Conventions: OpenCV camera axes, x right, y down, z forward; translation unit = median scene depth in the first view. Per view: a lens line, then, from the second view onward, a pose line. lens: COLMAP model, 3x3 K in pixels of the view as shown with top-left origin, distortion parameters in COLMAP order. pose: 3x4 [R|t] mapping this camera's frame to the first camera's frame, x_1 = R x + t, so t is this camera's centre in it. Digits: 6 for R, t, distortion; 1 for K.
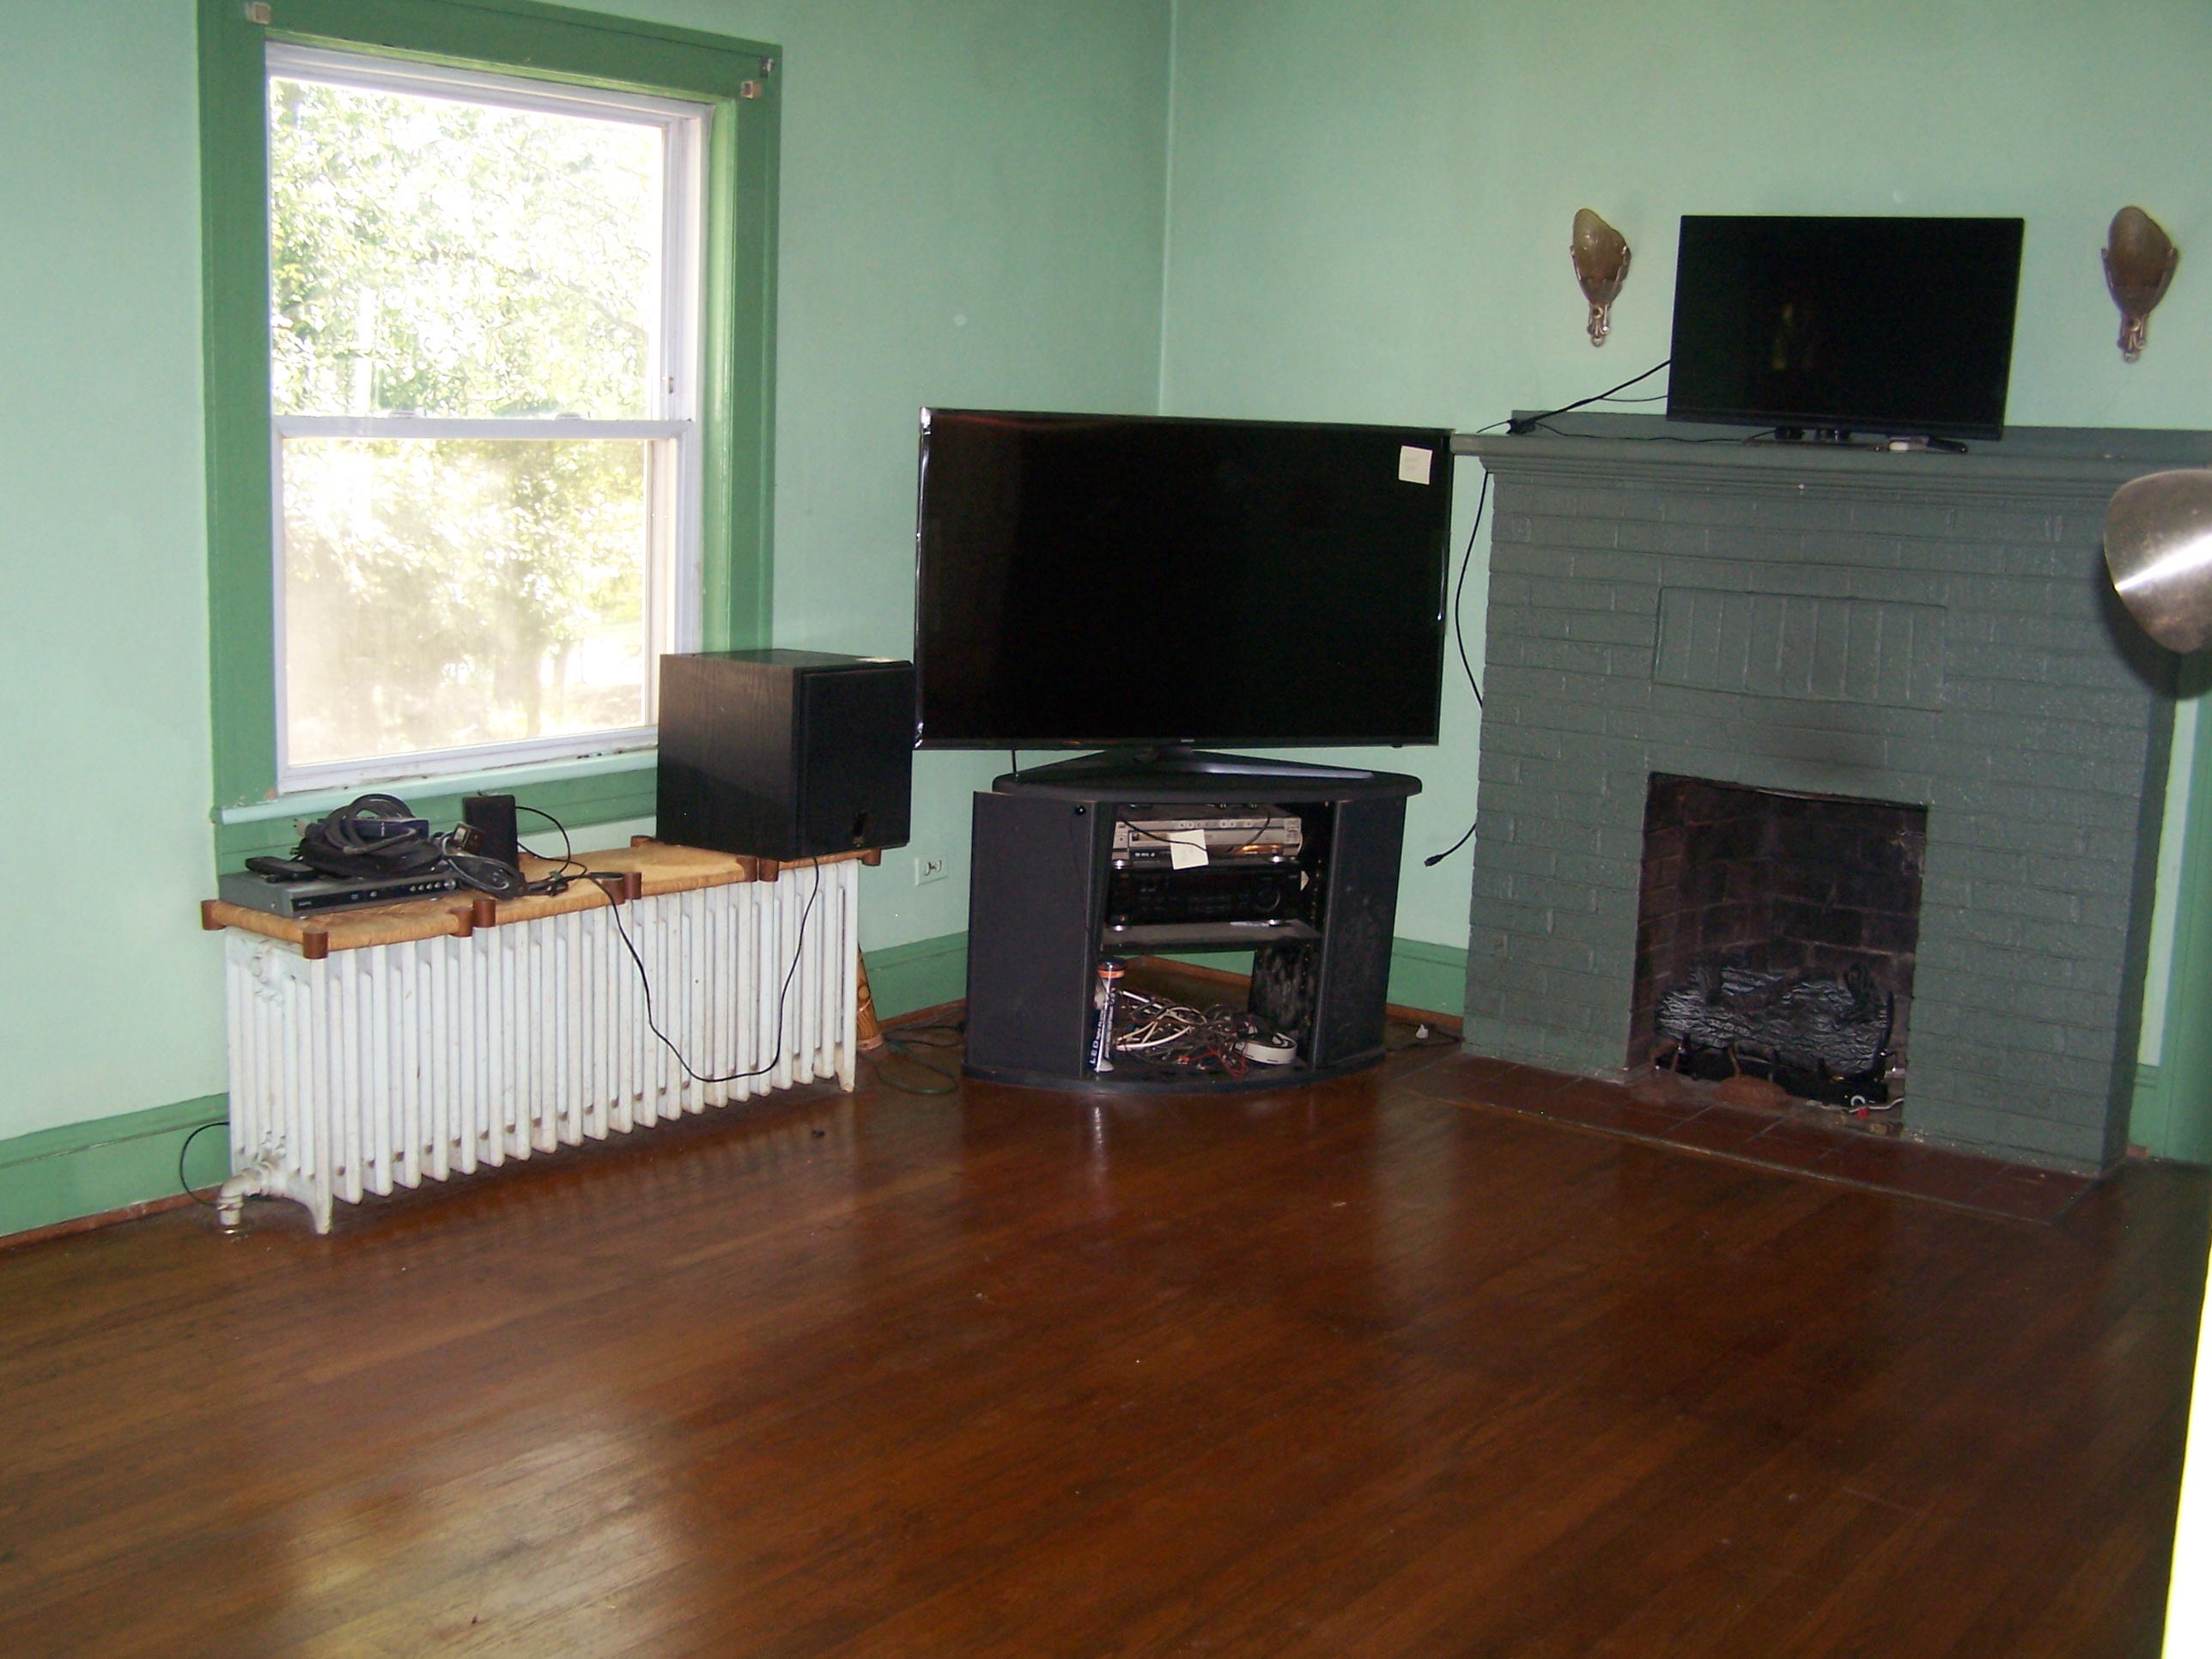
lens RADIAL K [[2492.2, 0, 1049.3], [0, 2492.2, 840.6], [0, 0, 1]] dist [-0.206803, 0.373035]
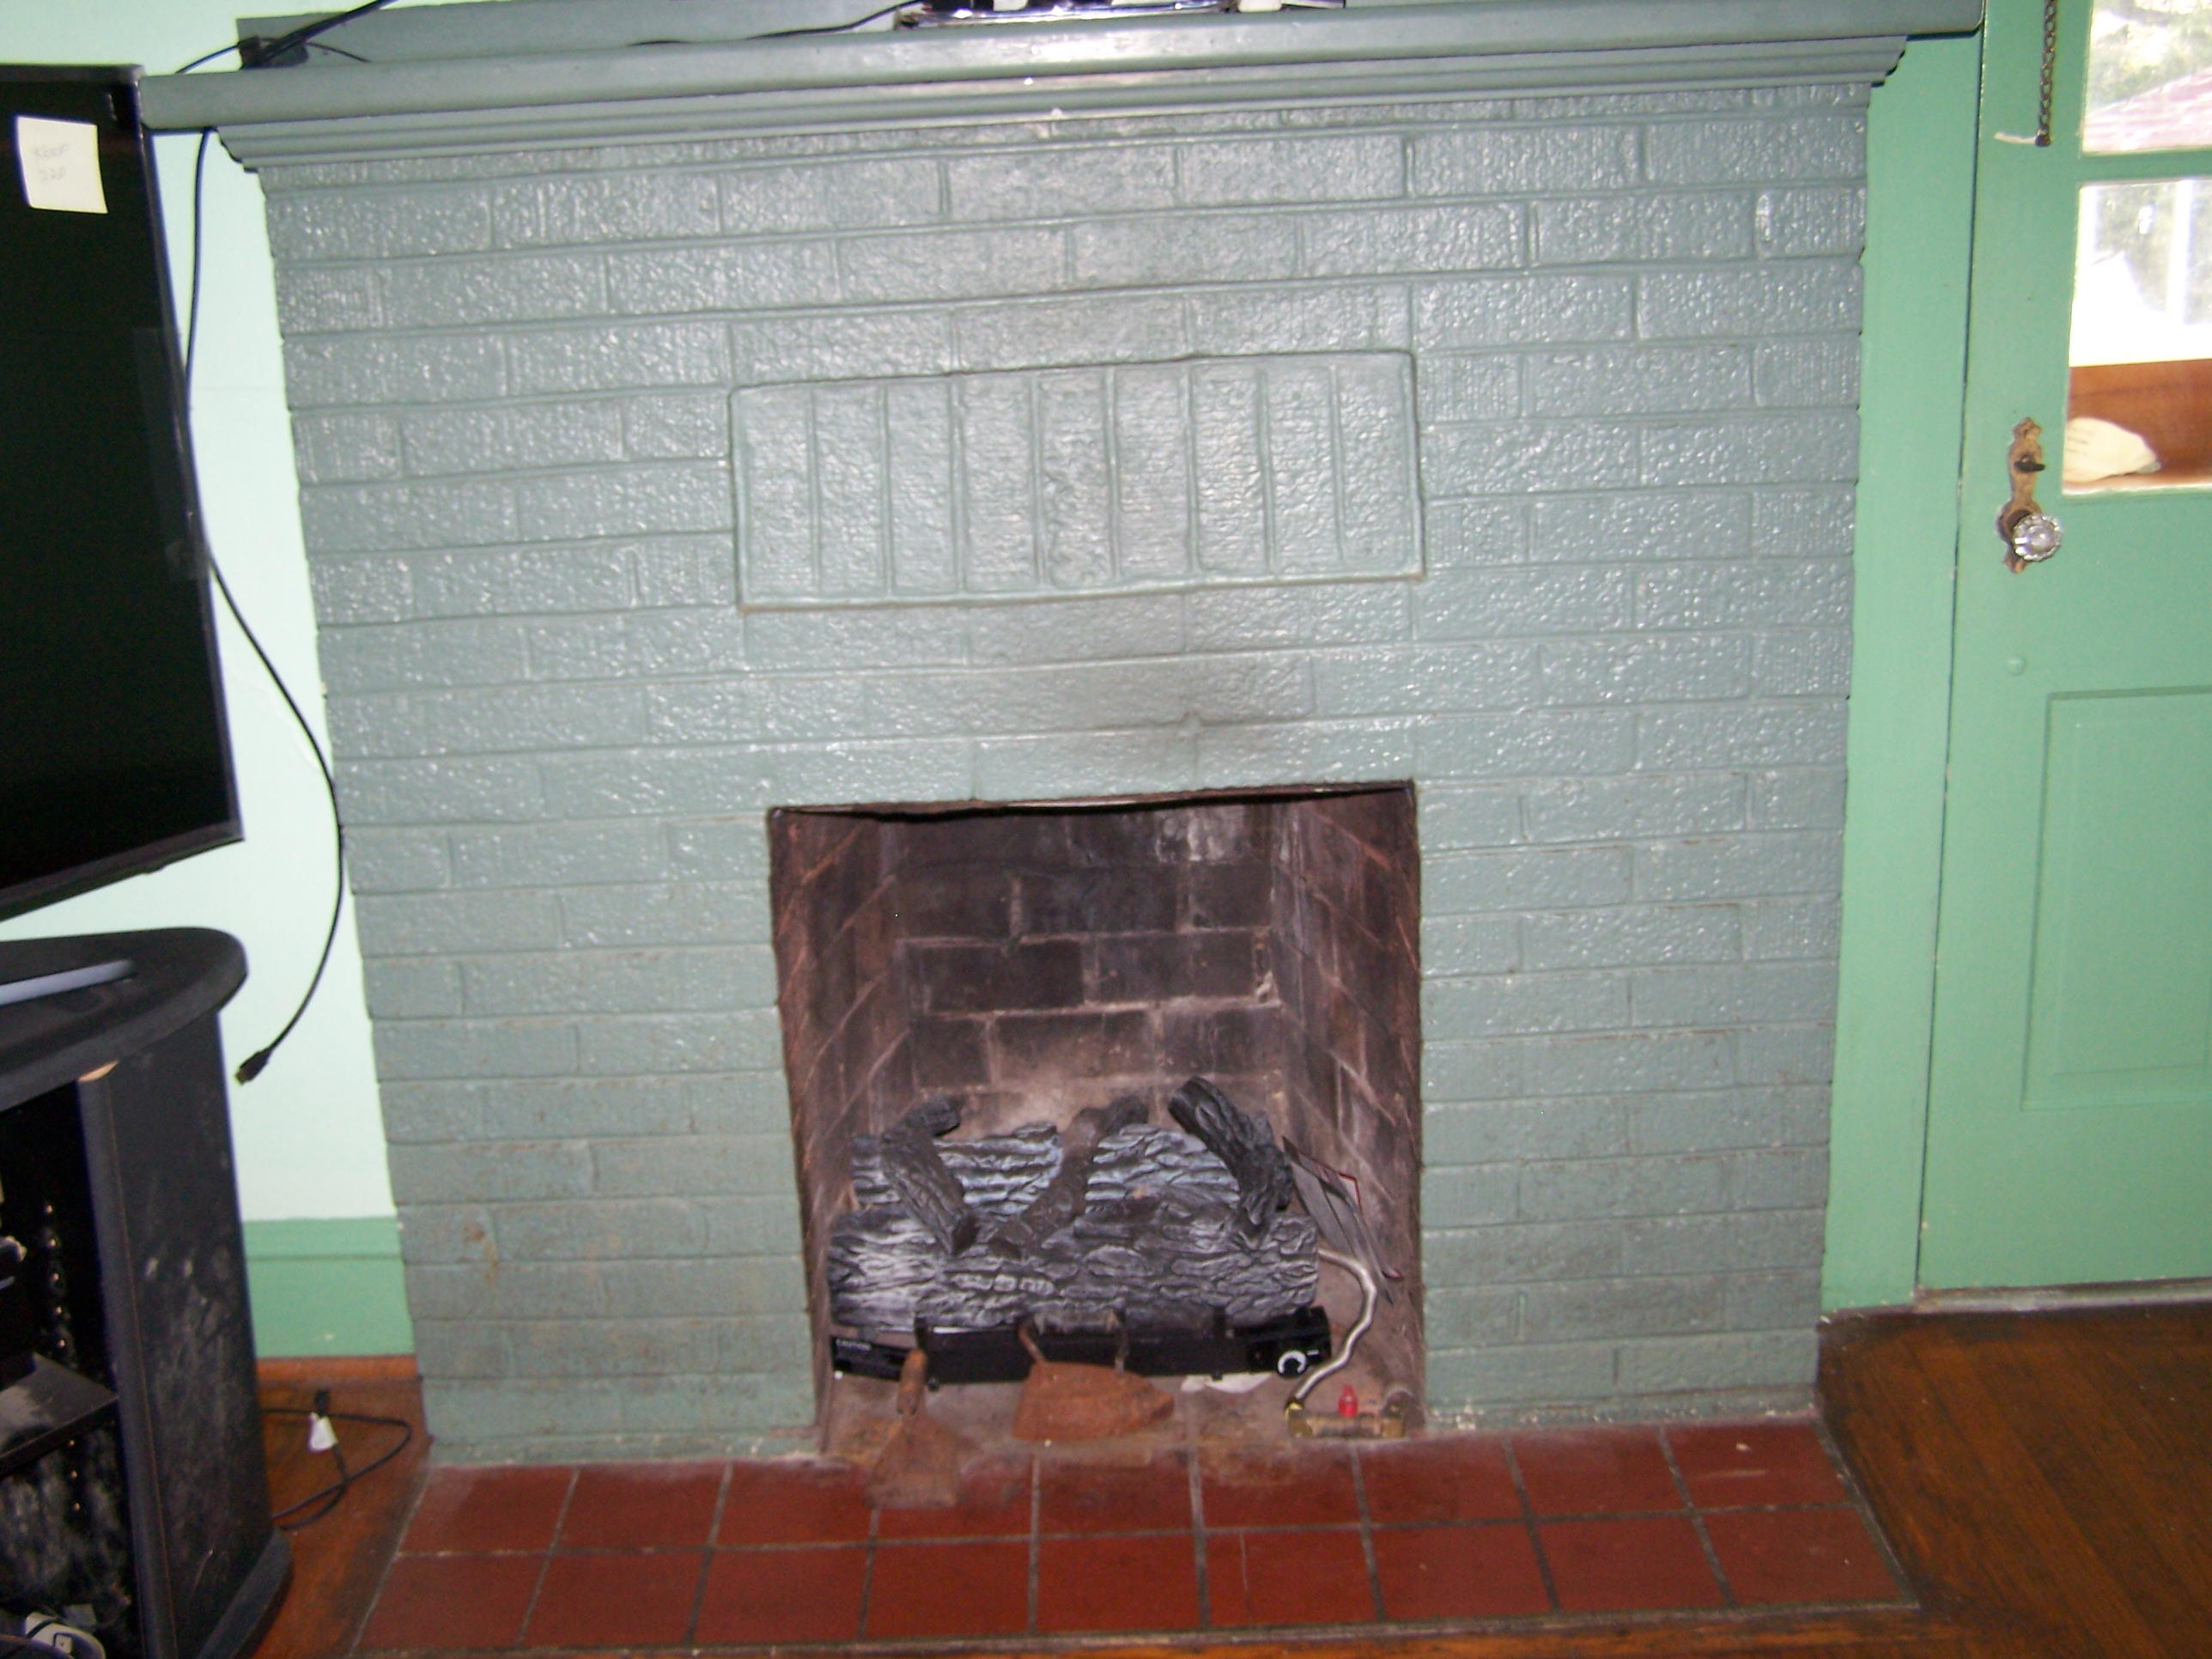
lens RADIAL K [[2492.2, 0, 1049.3], [0, 2492.2, 840.6], [0, 0, 1]] dist [-0.206803, 0.373035]
pose [[0.786428, -0.236591, 0.570575, 0.027096], [0.170990, 0.971023, 0.166961, -0.085787], [-0.593543, -0.033740, 0.804094, 0.595504]]
